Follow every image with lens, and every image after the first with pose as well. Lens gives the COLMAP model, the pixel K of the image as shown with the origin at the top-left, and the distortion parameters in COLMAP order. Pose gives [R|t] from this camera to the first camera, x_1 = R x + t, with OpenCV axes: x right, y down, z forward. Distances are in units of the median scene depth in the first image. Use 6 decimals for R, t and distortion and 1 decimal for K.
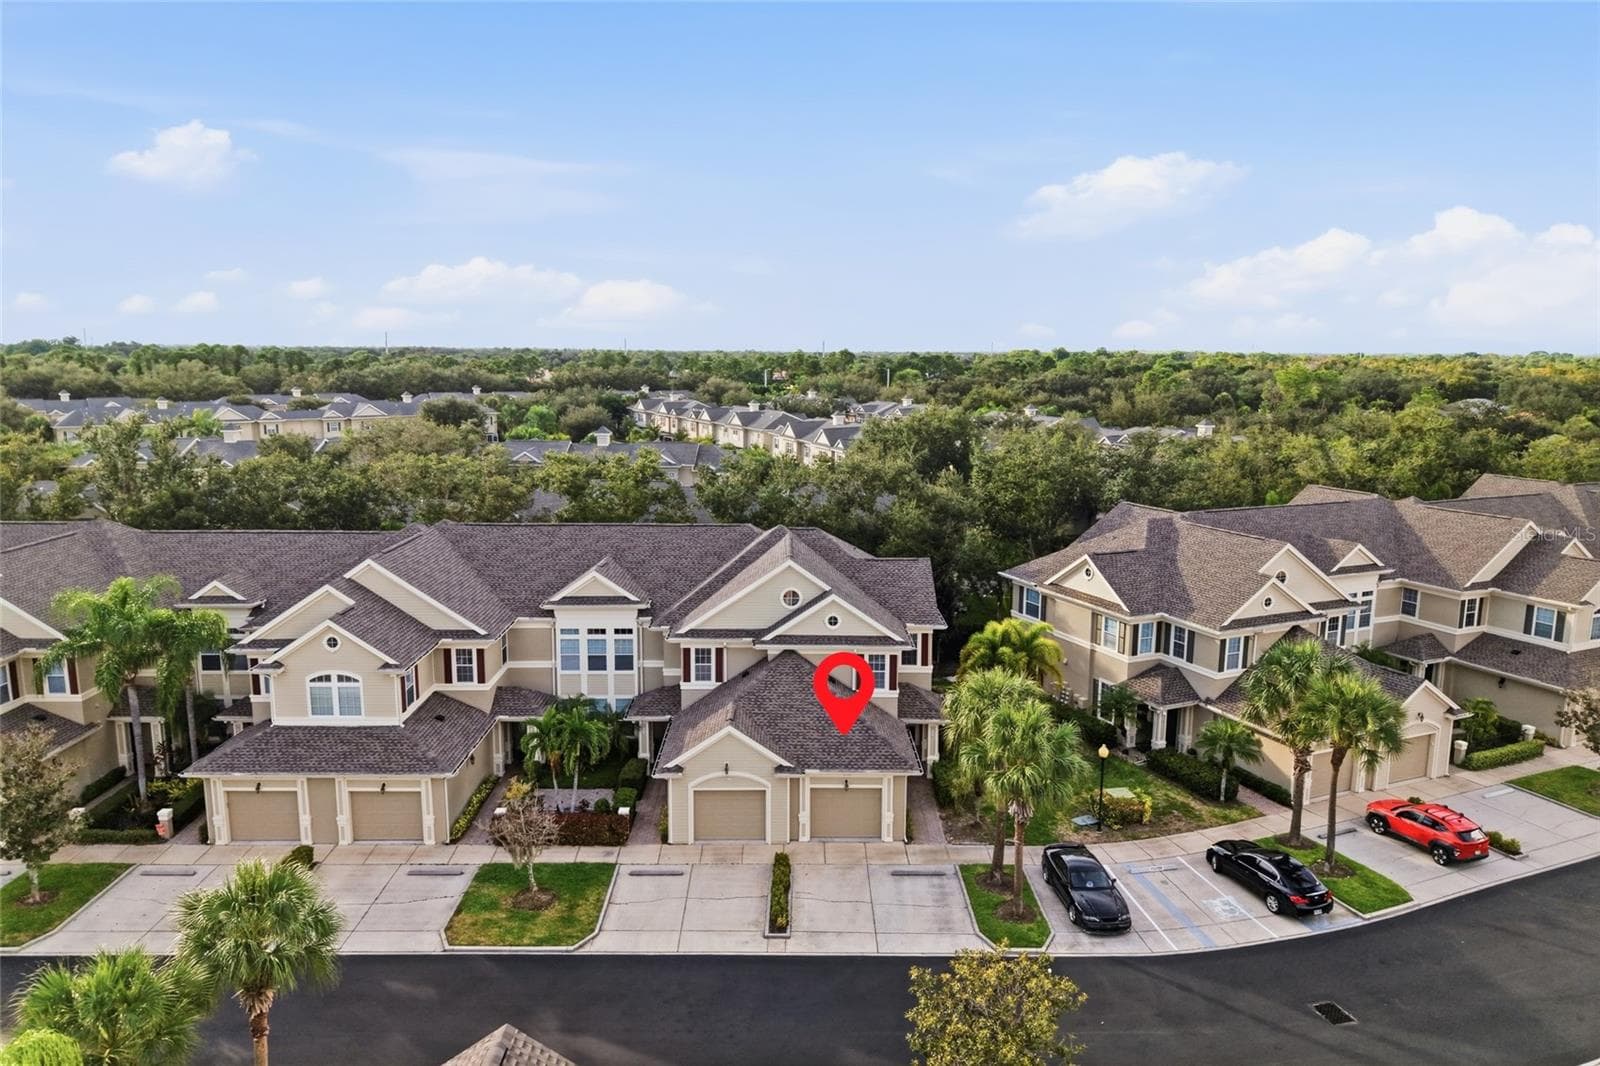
lens RADIAL K [[1097.9, 0, 800.0], [0, 1097.9, 533.0], [0, 0, 1]] dist [0.055133, -0.000429]
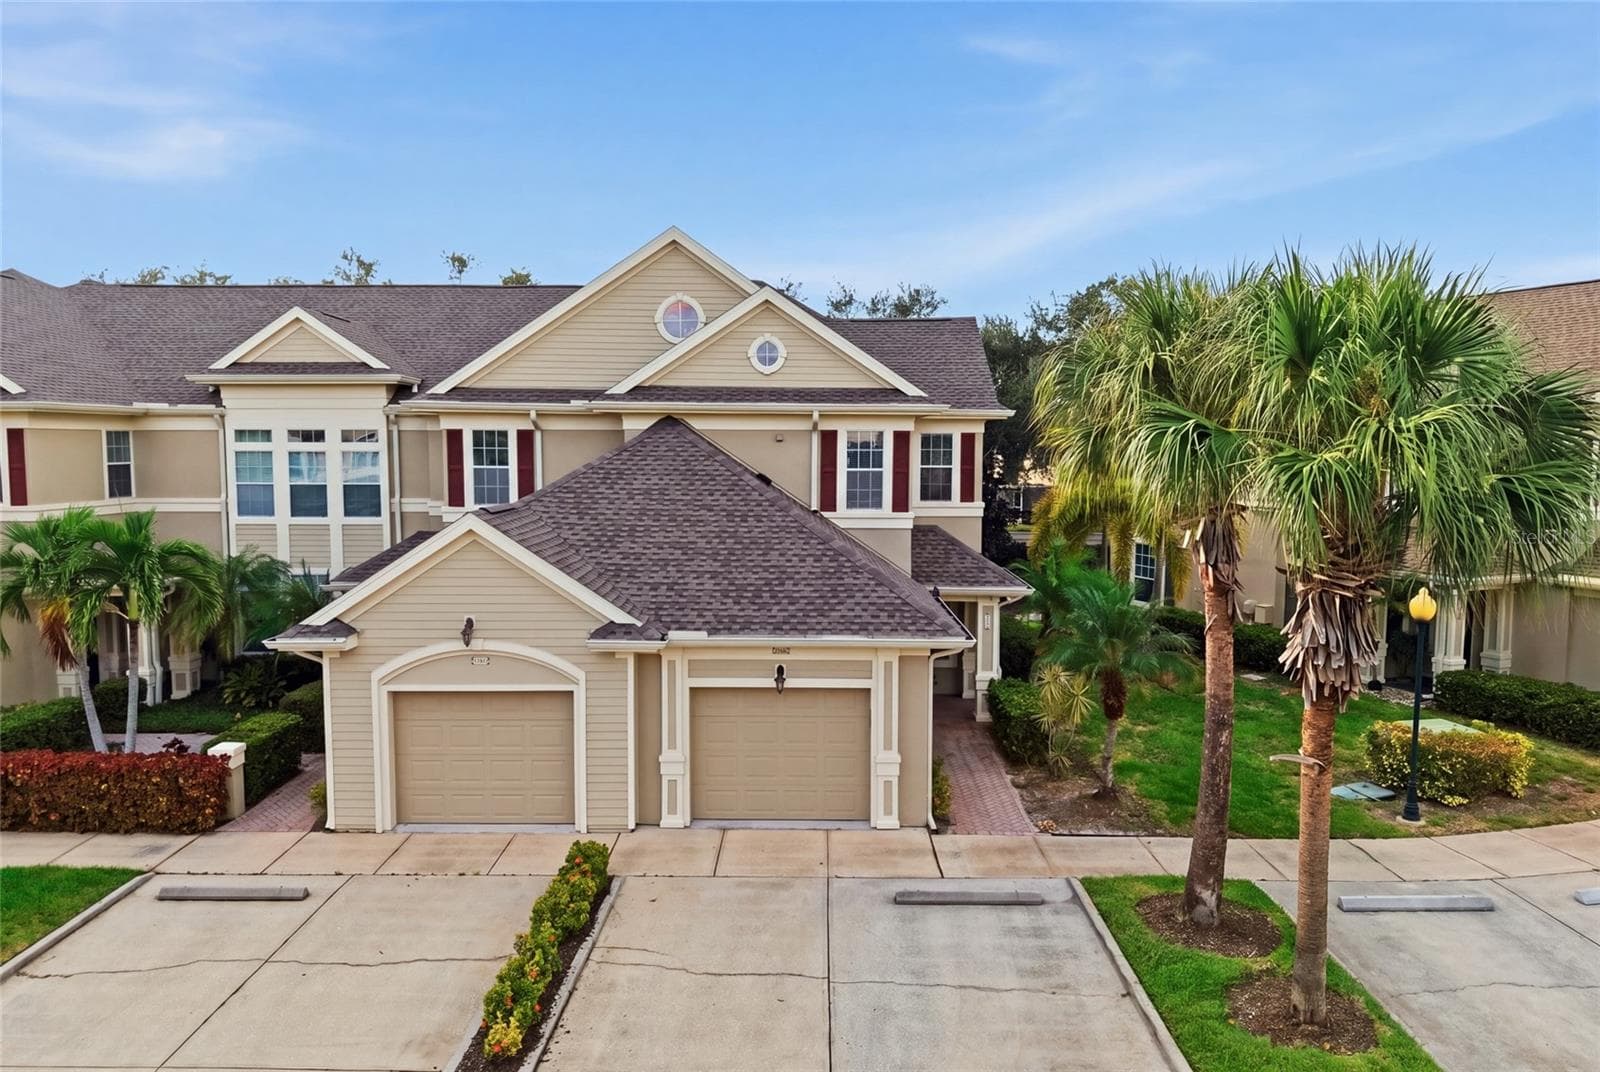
lens RADIAL K [[1097.3, 0, 803.6], [0, 1097.3, 560.3], [0, 0, 1]] dist [0.055029, -0.072714]
pose [[0.999902, 0.001618, -0.013896, 0.055836], [-0.002505, 0.997945, -0.064020, 0.210732], [0.013764, 0.064049, 0.997852, 0.604796]]
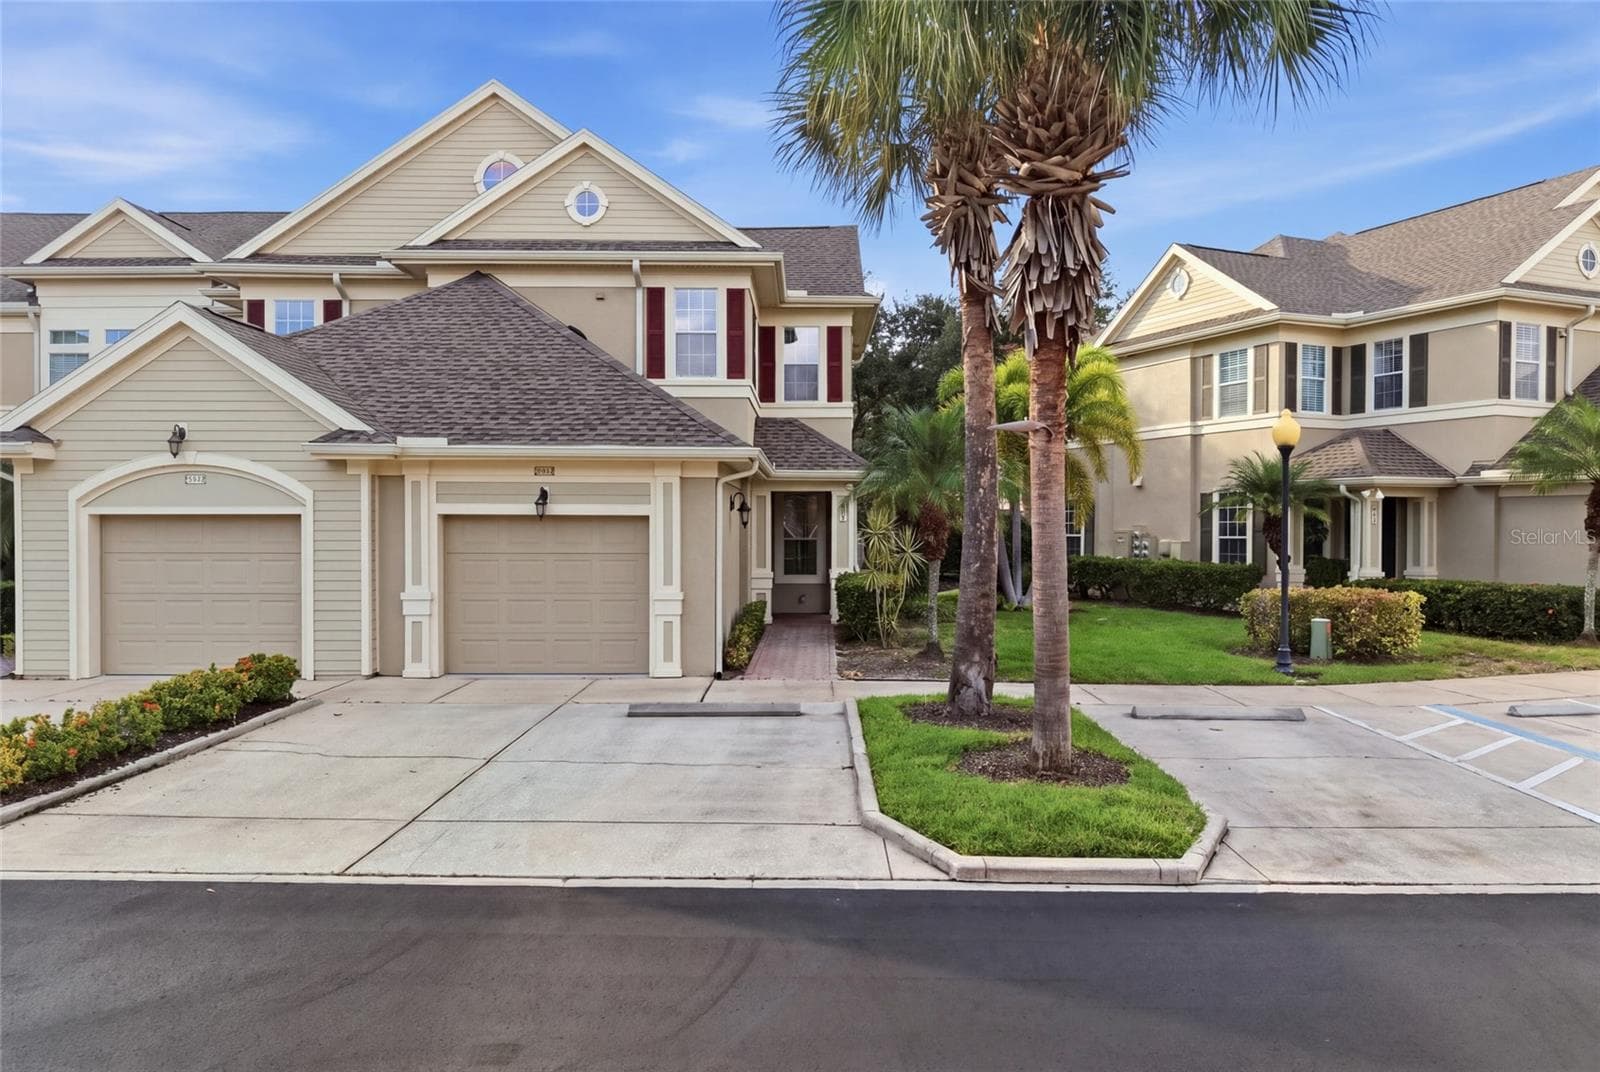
lens RADIAL K [[1097.3, 0, 803.6], [0, 1097.3, 560.3], [0, 0, 1]] dist [0.055029, -0.072714]
pose [[0.999823, 0.000002, -0.018830, 0.128806], [-0.002520, 0.991023, -0.133665, 0.290459], [0.018661, 0.133689, 0.990848, 0.664172]]
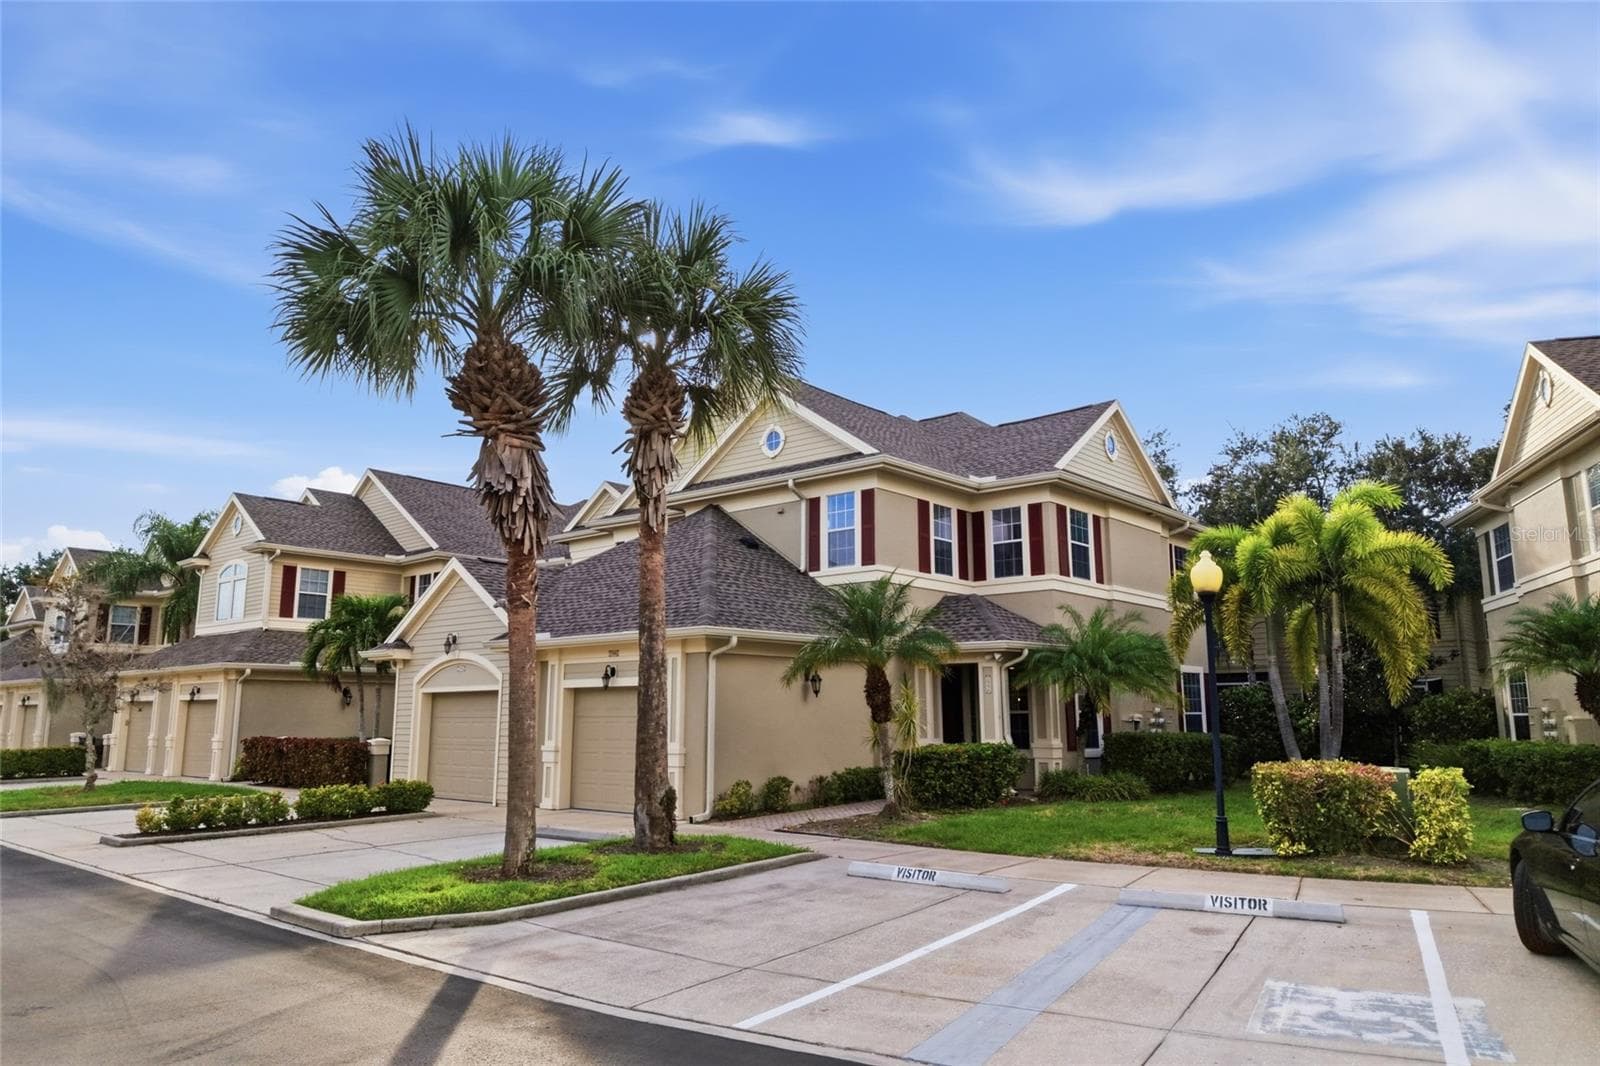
lens RADIAL K [[1097.9, 0, 800.0], [0, 1097.9, 533.0], [0, 0, 1]] dist [0.055133, -0.000429]
pose [[0.755508, -0.100625, -0.647366, 0.404467], [-0.101452, 0.958245, -0.267347, 0.283610], [0.647237, 0.267660, 0.713753, 0.703278]]
